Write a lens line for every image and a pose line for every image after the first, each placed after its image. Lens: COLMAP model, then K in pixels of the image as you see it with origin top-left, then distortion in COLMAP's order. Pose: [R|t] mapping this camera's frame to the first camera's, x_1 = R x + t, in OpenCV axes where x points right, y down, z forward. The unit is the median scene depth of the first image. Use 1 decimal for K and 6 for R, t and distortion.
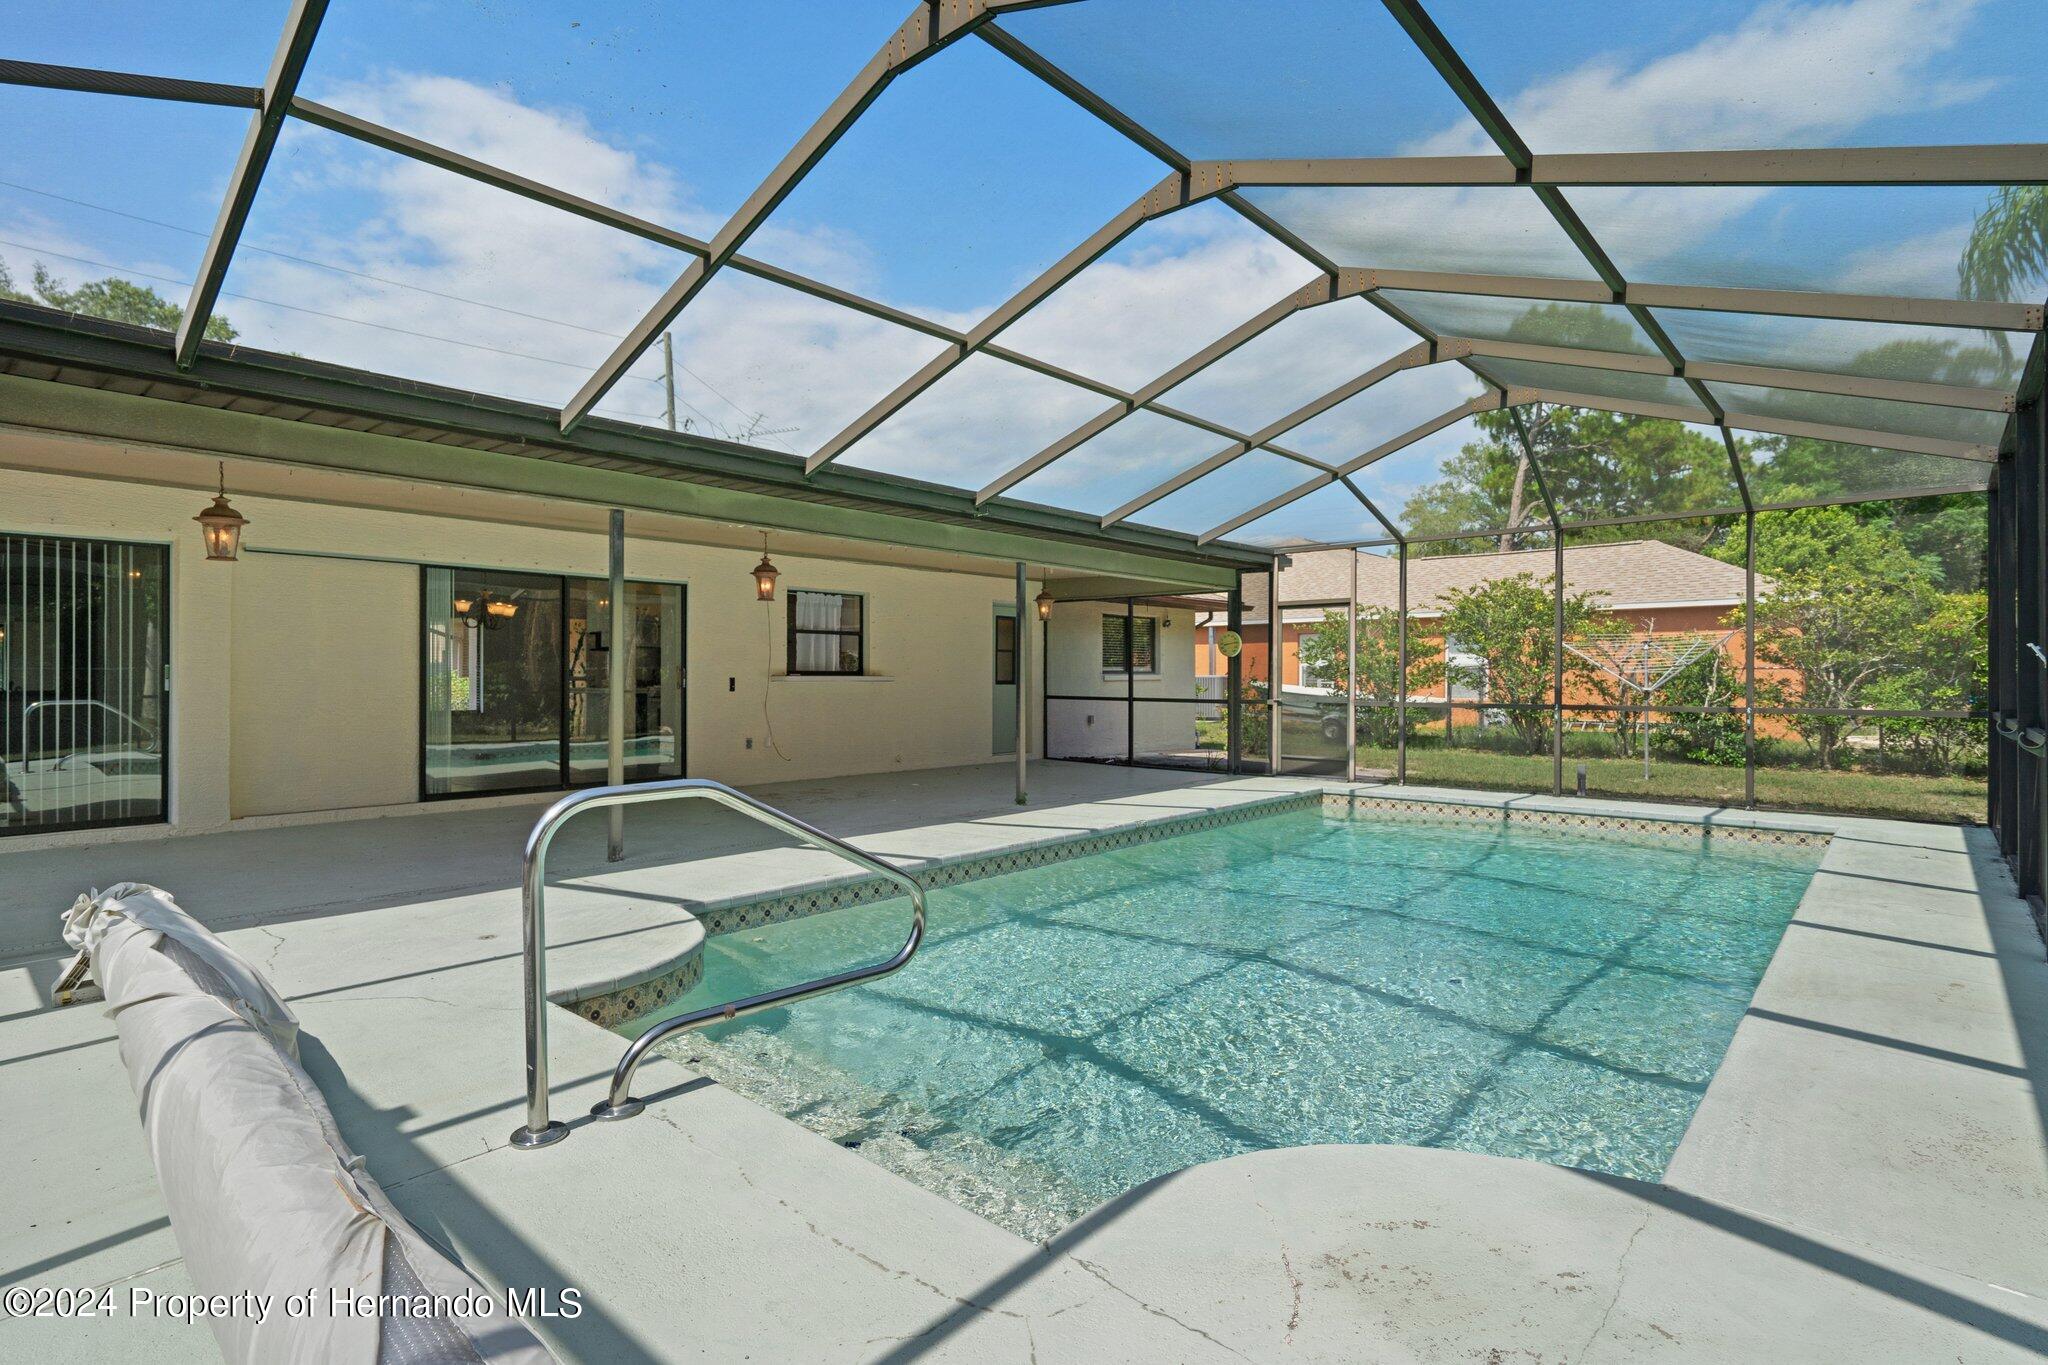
lens RADIAL K [[1011.1, 0, 1020.0], [0, 1011.1, 659.4], [0, 0, 1]] dist [-0.001056, -0.000804]
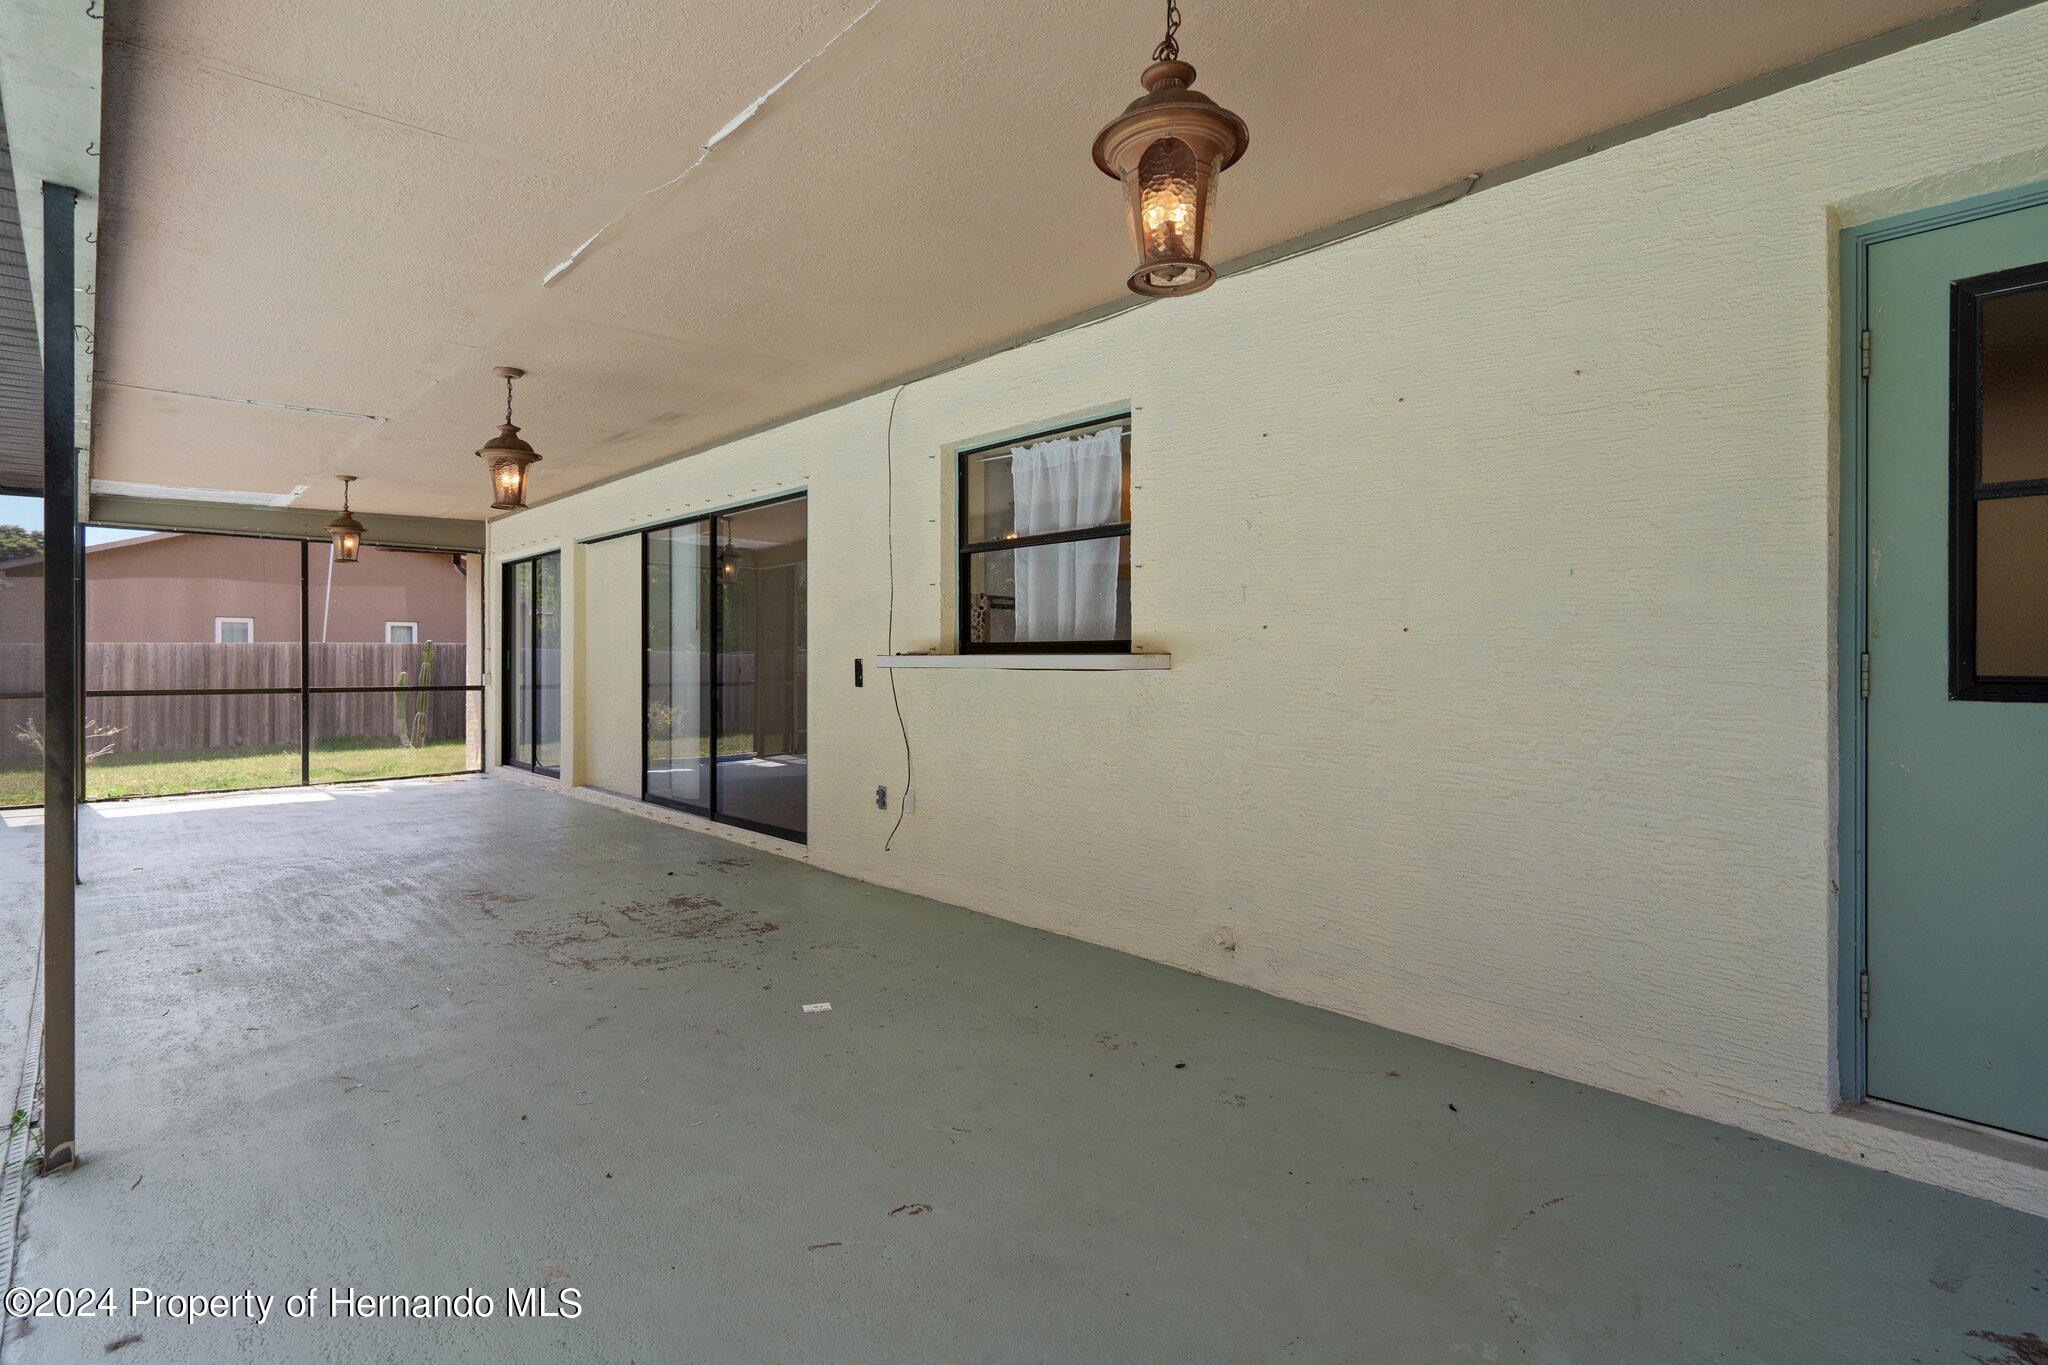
lens RADIAL K [[1027.7, 0, 1039.8], [0, 1027.7, 650.1], [0, 0, 1]] dist [0.001768, -0.000459]
pose [[-0.094856, -0.005992, -0.995473, 0.194427], [0.019833, 0.999772, -0.007907, 0.017903], [0.995293, -0.020493, -0.094716, 1.062728]]
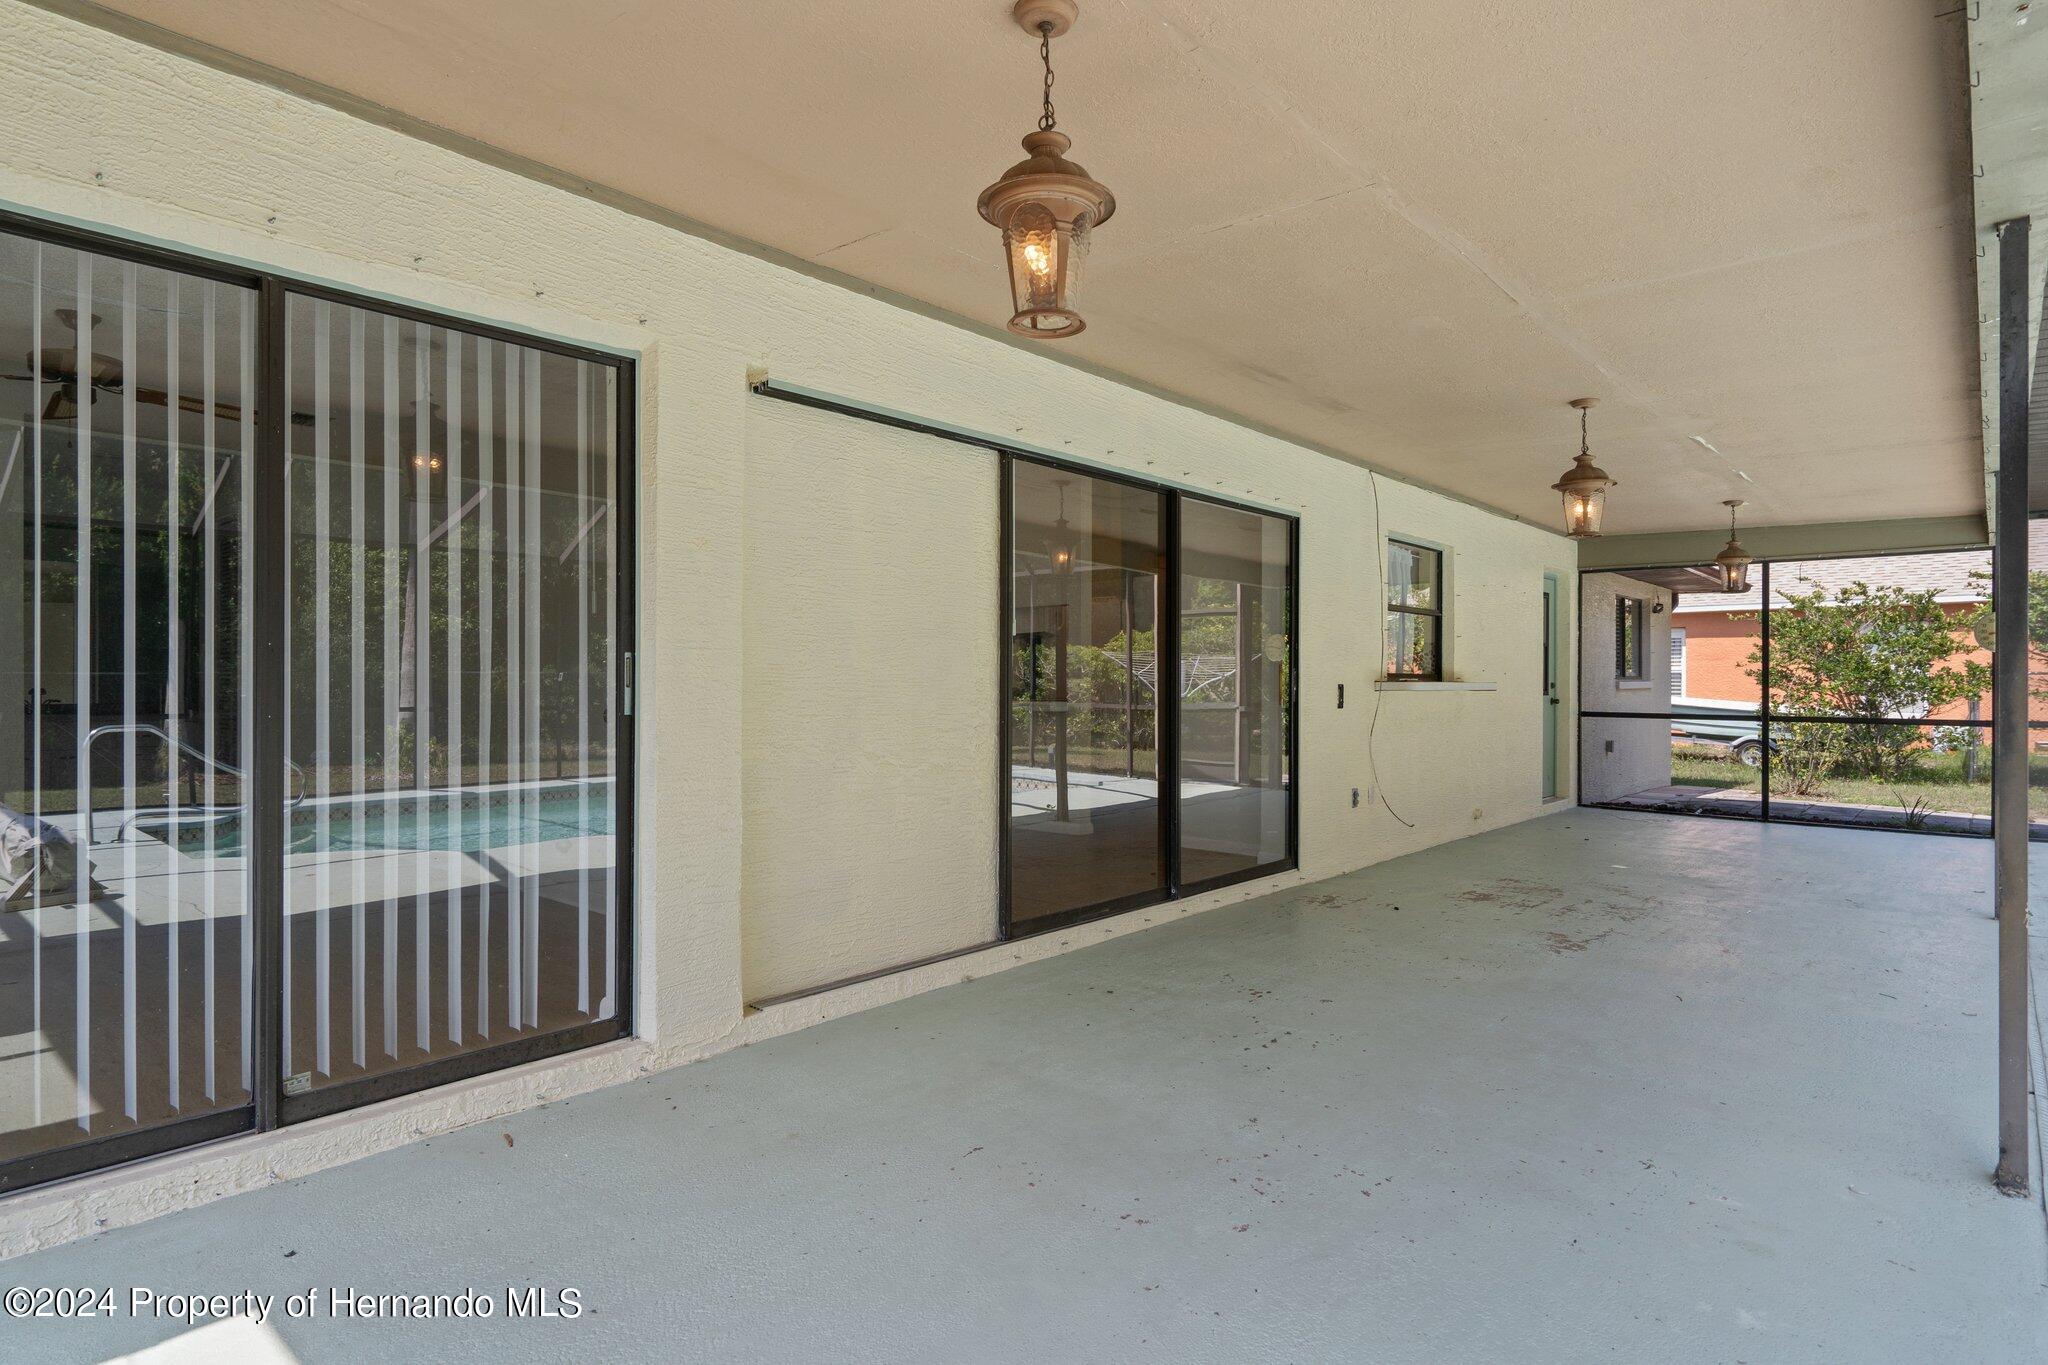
lens RADIAL K [[1073.4, 0, 1022.0], [0, 1073.4, 690.5], [0, 0, 1]] dist [0.005426, -0.000081]
pose [[0.999960, -0.000302, 0.008989, -0.445116], [0.000108, 0.999768, 0.021538, 0.007987], [-0.008994, -0.021536, 0.999728, 0.365860]]
